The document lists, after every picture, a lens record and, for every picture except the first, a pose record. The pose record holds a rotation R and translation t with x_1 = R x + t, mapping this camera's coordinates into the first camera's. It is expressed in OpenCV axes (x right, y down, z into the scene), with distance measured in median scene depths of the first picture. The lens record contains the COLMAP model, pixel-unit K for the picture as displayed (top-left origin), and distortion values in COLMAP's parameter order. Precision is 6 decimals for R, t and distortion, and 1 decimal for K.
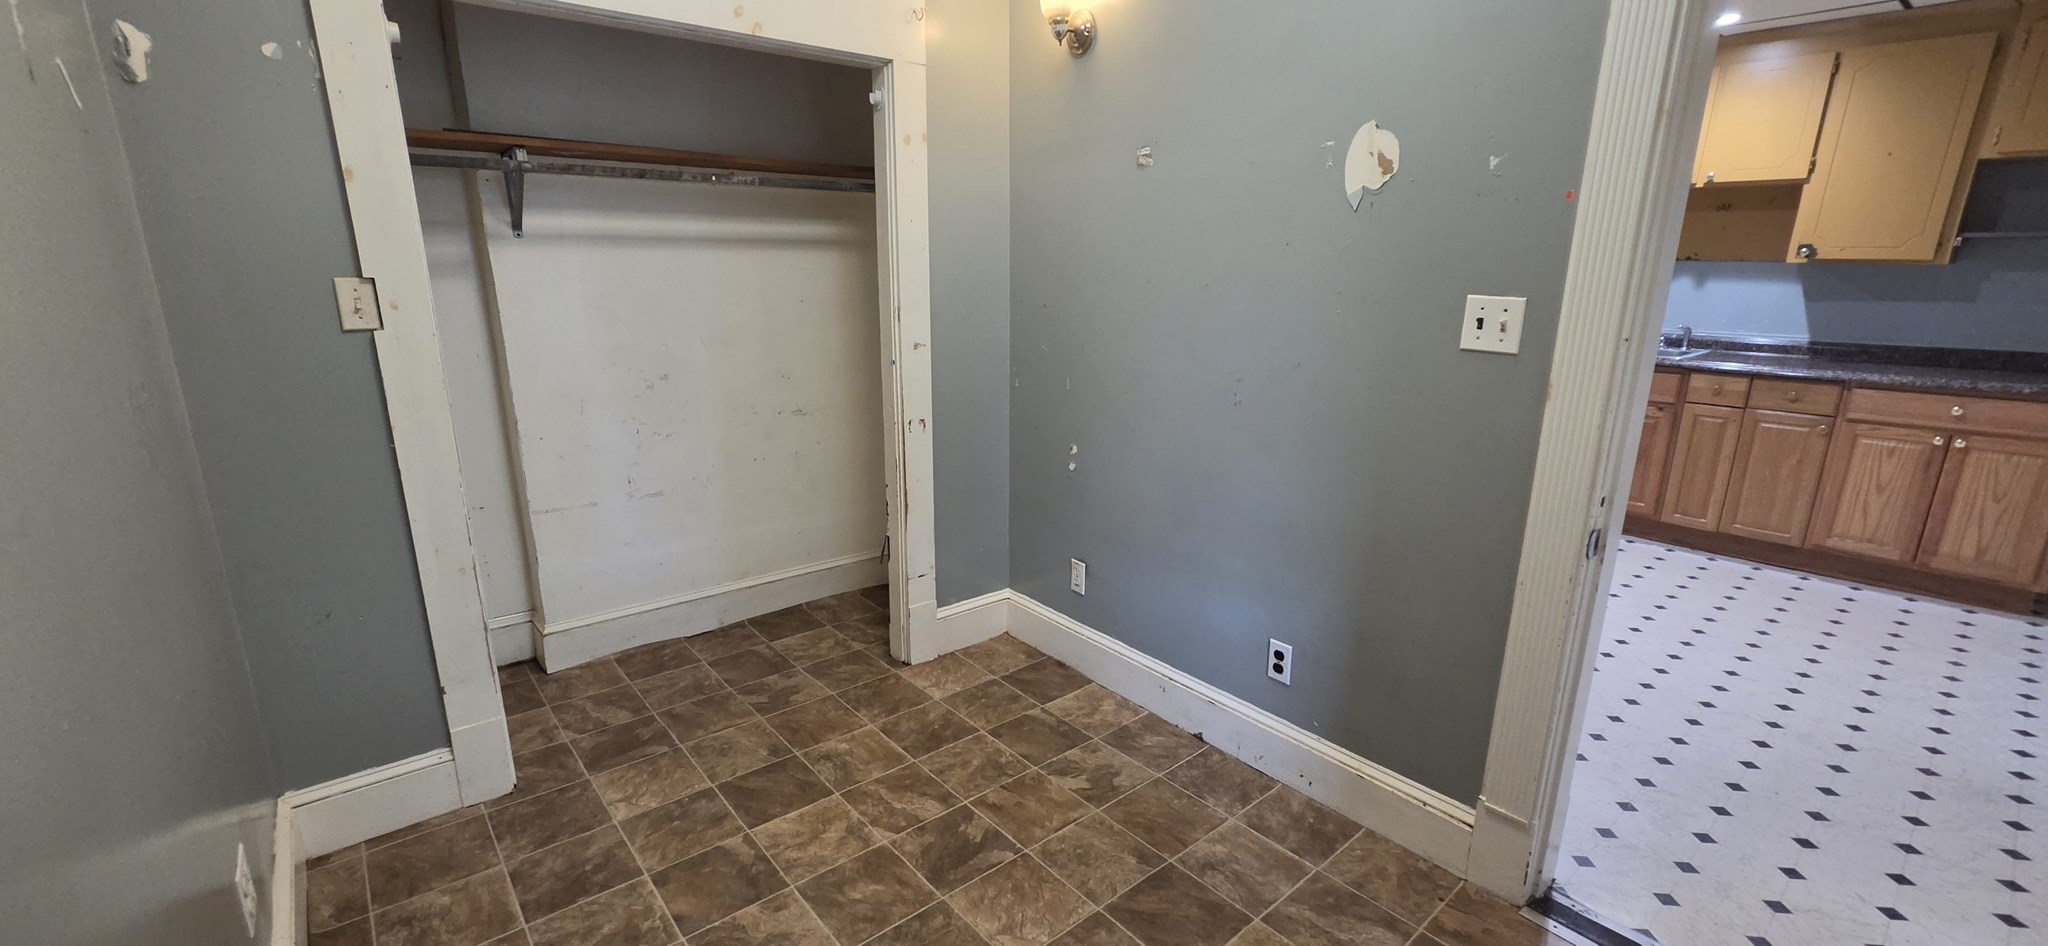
lens RADIAL K [[840.3, 0, 1018.6], [0, 840.3, 468.0], [0, 0, 1]] dist [0.000942, 0.000524]
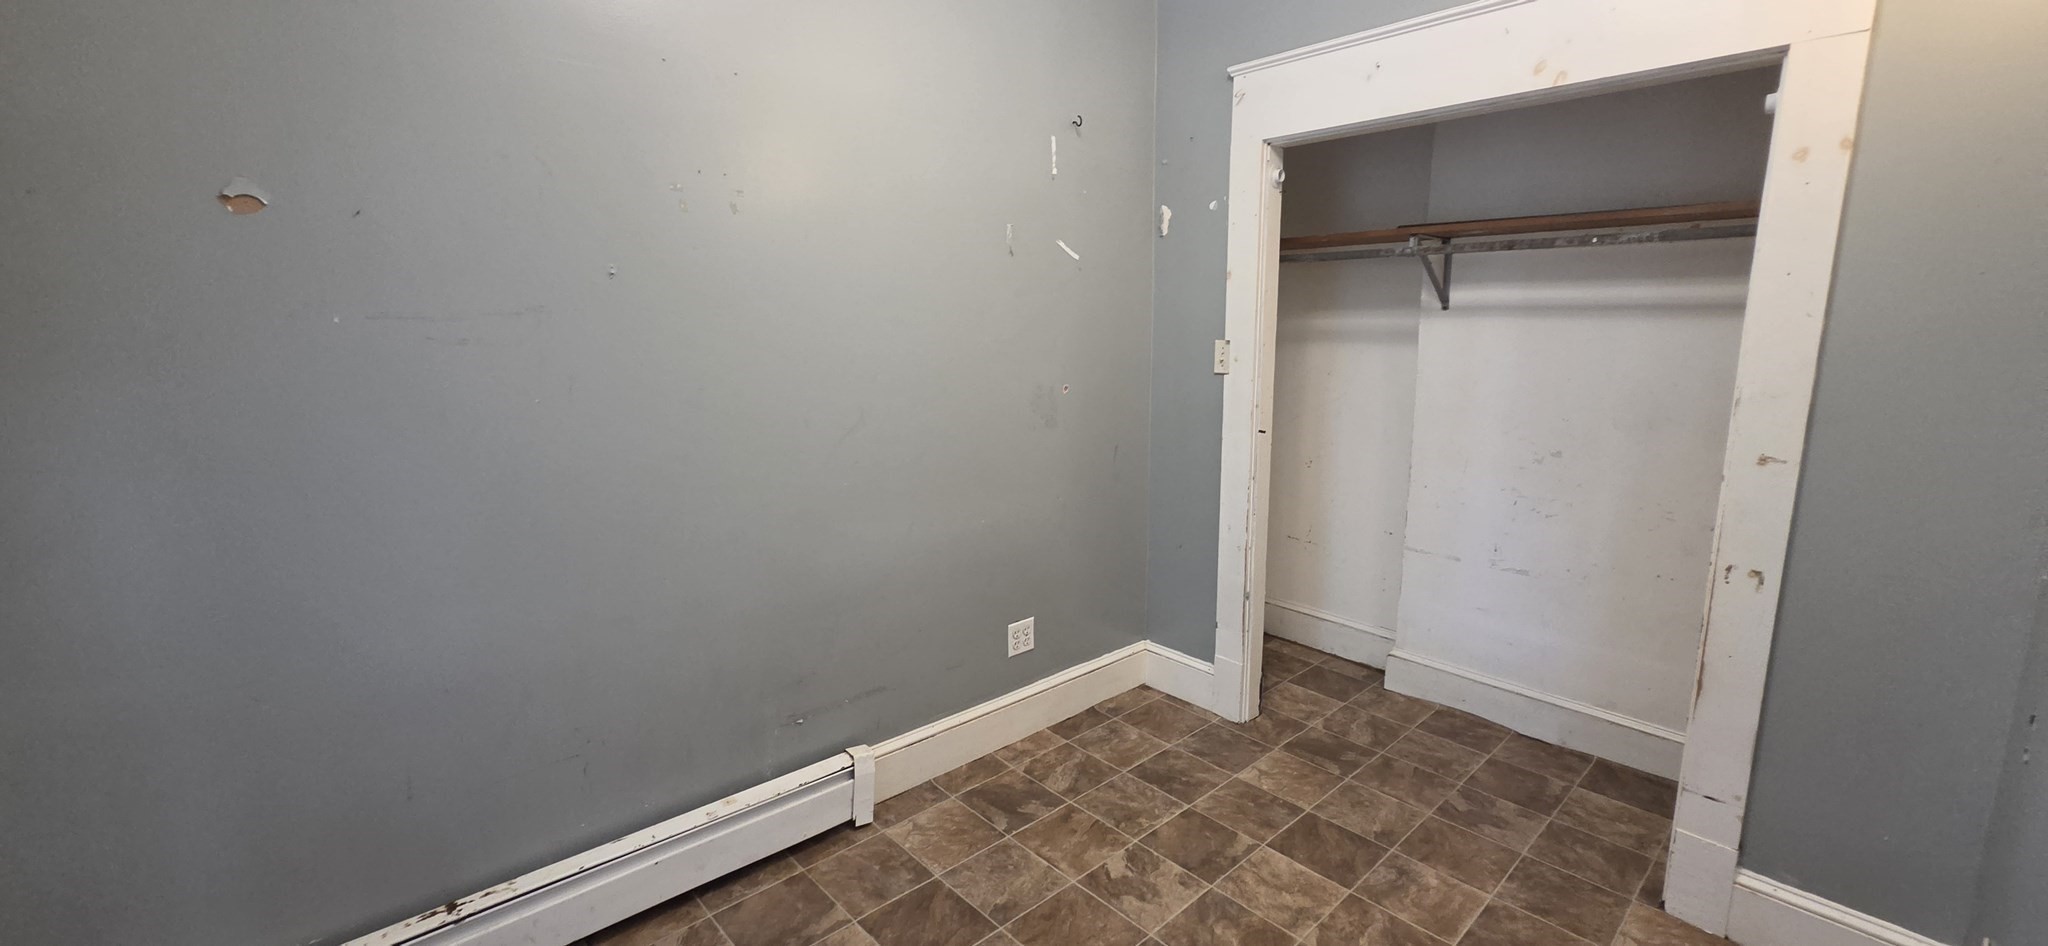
lens RADIAL K [[845.8, 0, 1024.0], [0, 845.8, 473.0], [0, 0, 1]] dist [-0.001291, 0.000016]
pose [[0.039877, 0.173546, -0.984018, 0.536921], [-0.239957, 0.957646, 0.159171, -0.106917], [0.969964, 0.229775, 0.079832, 0.402513]]
